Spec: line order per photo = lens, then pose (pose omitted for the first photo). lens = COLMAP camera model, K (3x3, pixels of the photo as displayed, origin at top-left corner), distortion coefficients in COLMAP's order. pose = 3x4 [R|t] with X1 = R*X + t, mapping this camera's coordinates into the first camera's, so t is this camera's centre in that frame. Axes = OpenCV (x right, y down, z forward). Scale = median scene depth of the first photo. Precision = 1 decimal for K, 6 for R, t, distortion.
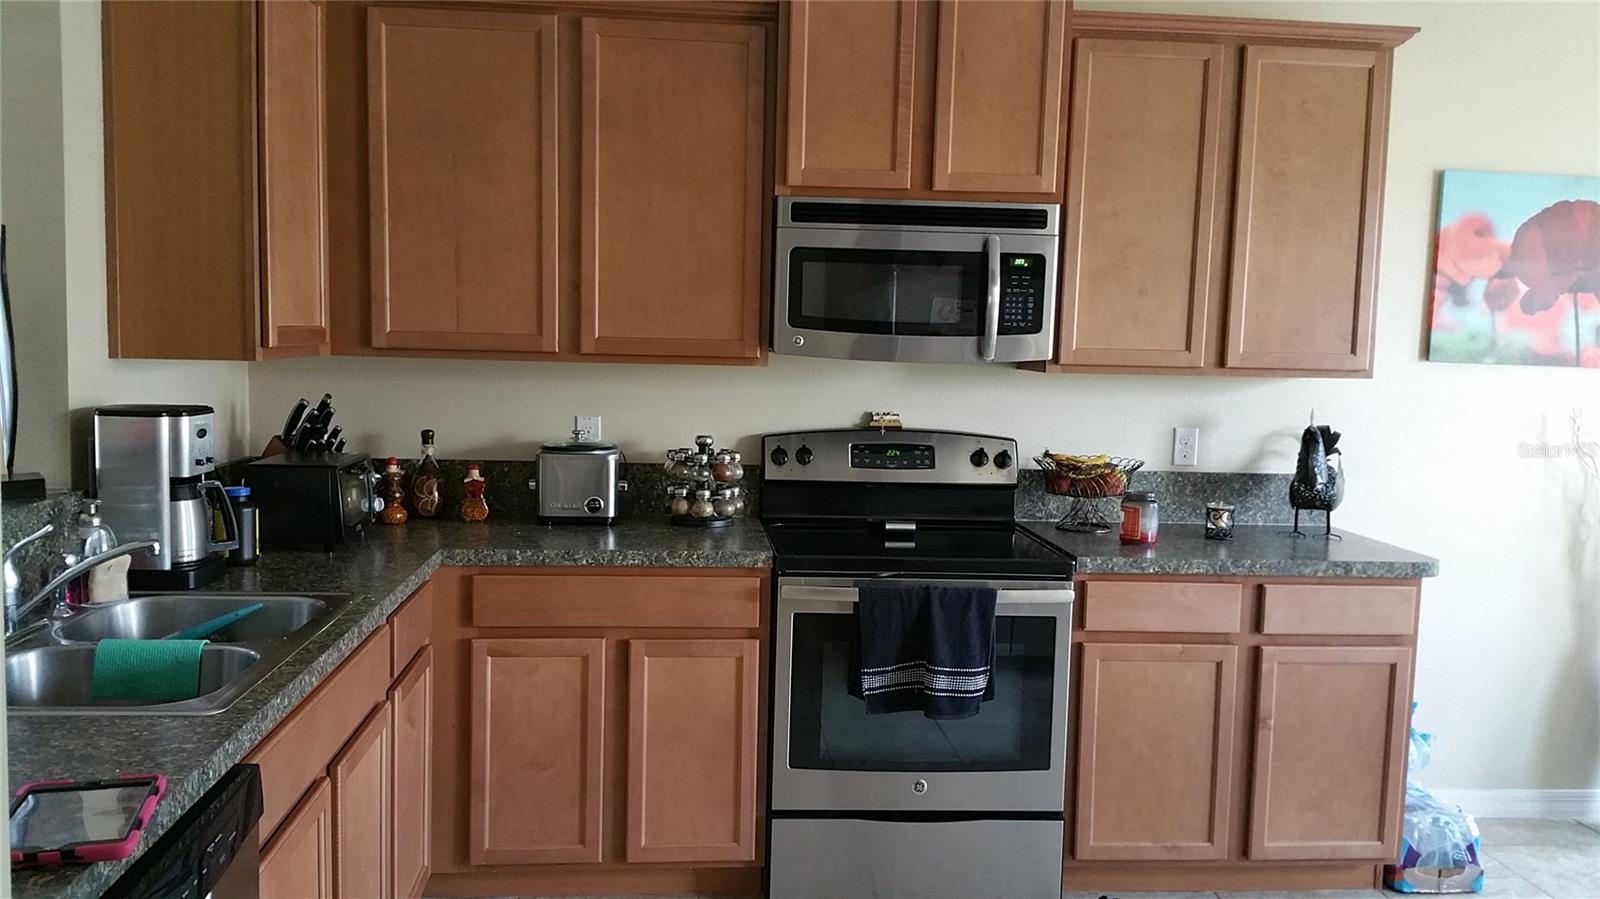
lens RADIAL K [[1301.1, 0, 798.3], [0, 1301.1, 450.2], [0, 0, 1]] dist [-0.037105, -0.002204]
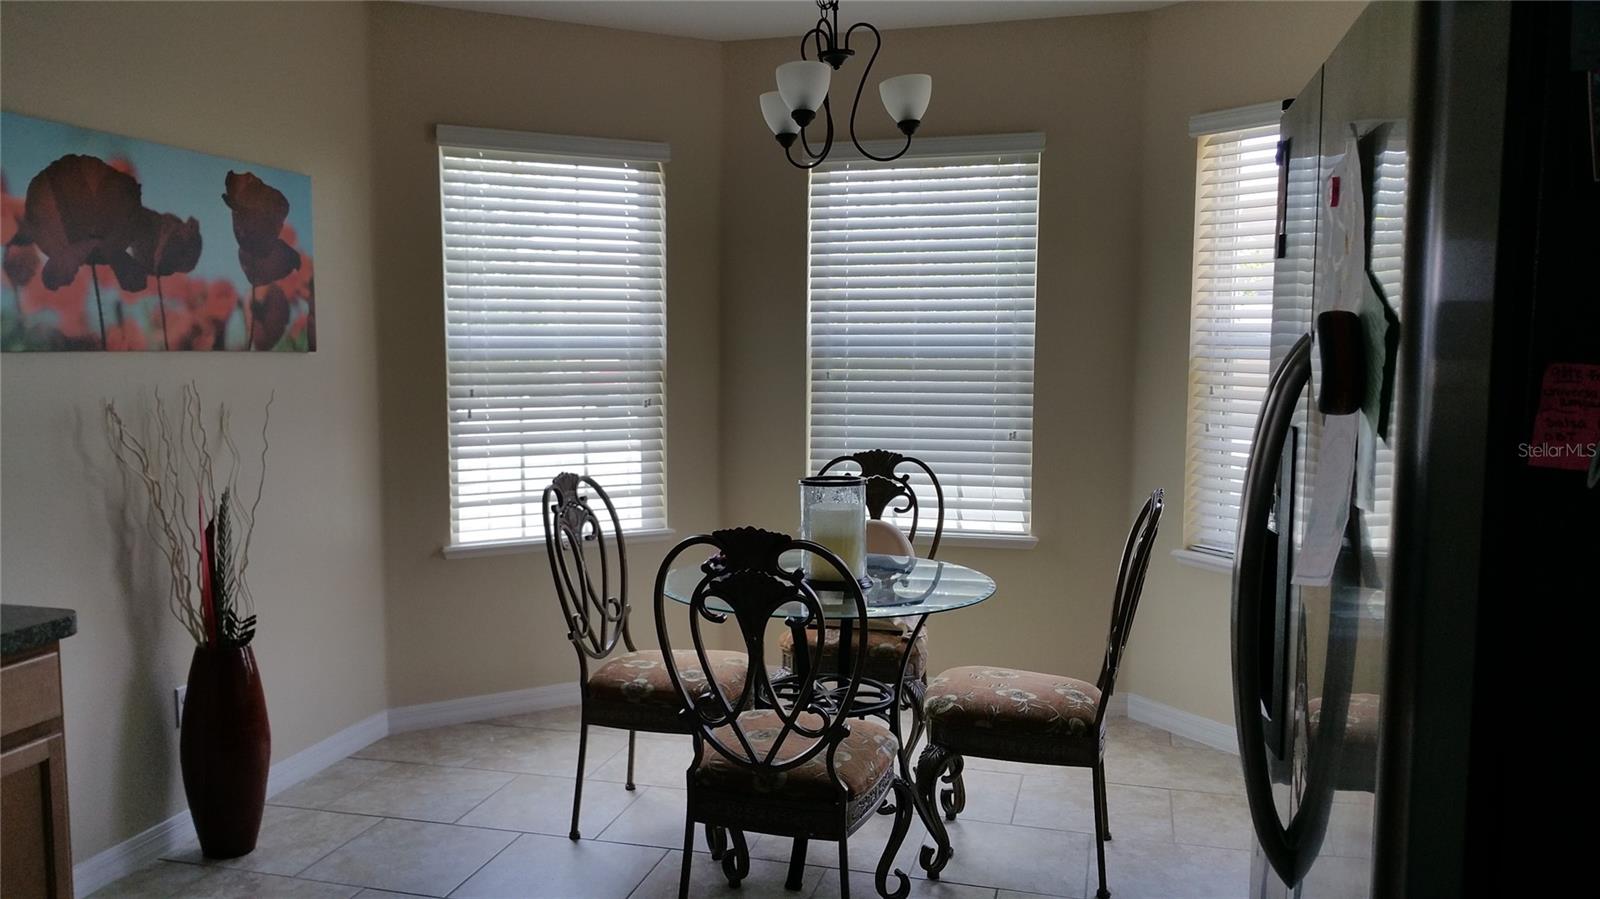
lens RADIAL K [[1301.1, 0, 798.2], [0, 1301.1, 452.1], [0, 0, 1]] dist [-0.037105, -0.002204]
pose [[0.326494, -0.111975, 0.938543, -0.057966], [0.094863, 0.991826, 0.085331, -0.027529], [-0.940427, 0.061173, 0.334447, 0.282975]]
